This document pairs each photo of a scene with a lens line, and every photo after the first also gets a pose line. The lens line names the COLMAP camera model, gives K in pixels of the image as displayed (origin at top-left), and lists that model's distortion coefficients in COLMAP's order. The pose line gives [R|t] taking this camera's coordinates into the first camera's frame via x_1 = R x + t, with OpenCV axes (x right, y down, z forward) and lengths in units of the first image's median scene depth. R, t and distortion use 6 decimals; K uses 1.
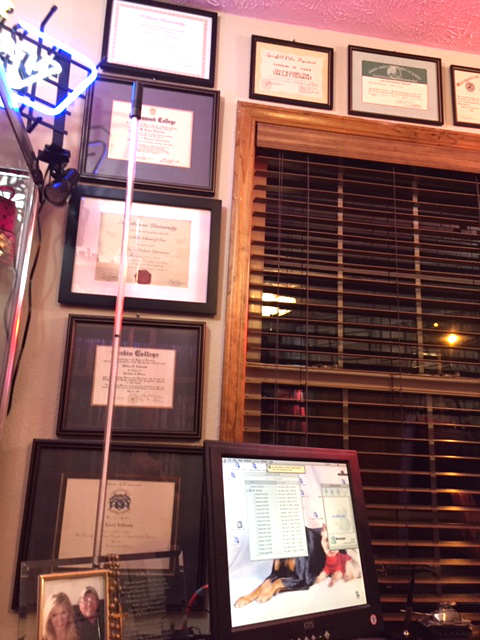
lens RADIAL K [[549.9, 0, 239.0], [0, 549.9, 316.2], [0, 0, 1]] dist [0.068334, -0.086916]
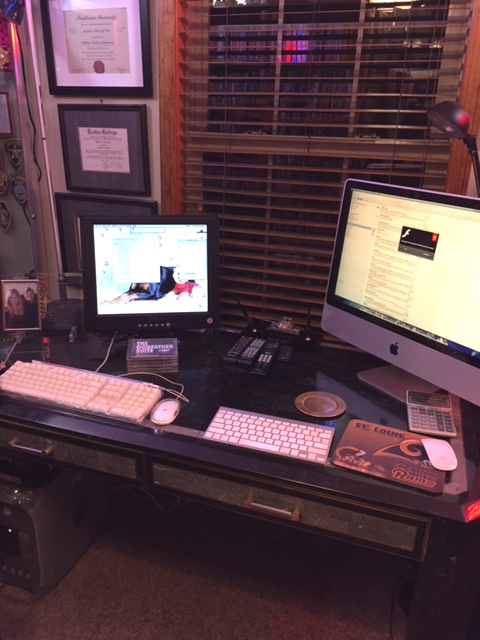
lens RADIAL K [[549.9, 0, 241.4], [0, 549.9, 320.4], [0, 0, 1]] dist [0.068334, -0.086916]
pose [[0.878372, 0.147710, -0.454582, 1.024253], [0.130690, 0.840593, 0.525665, -0.276262], [0.459765, -0.521138, 0.719049, -0.103499]]
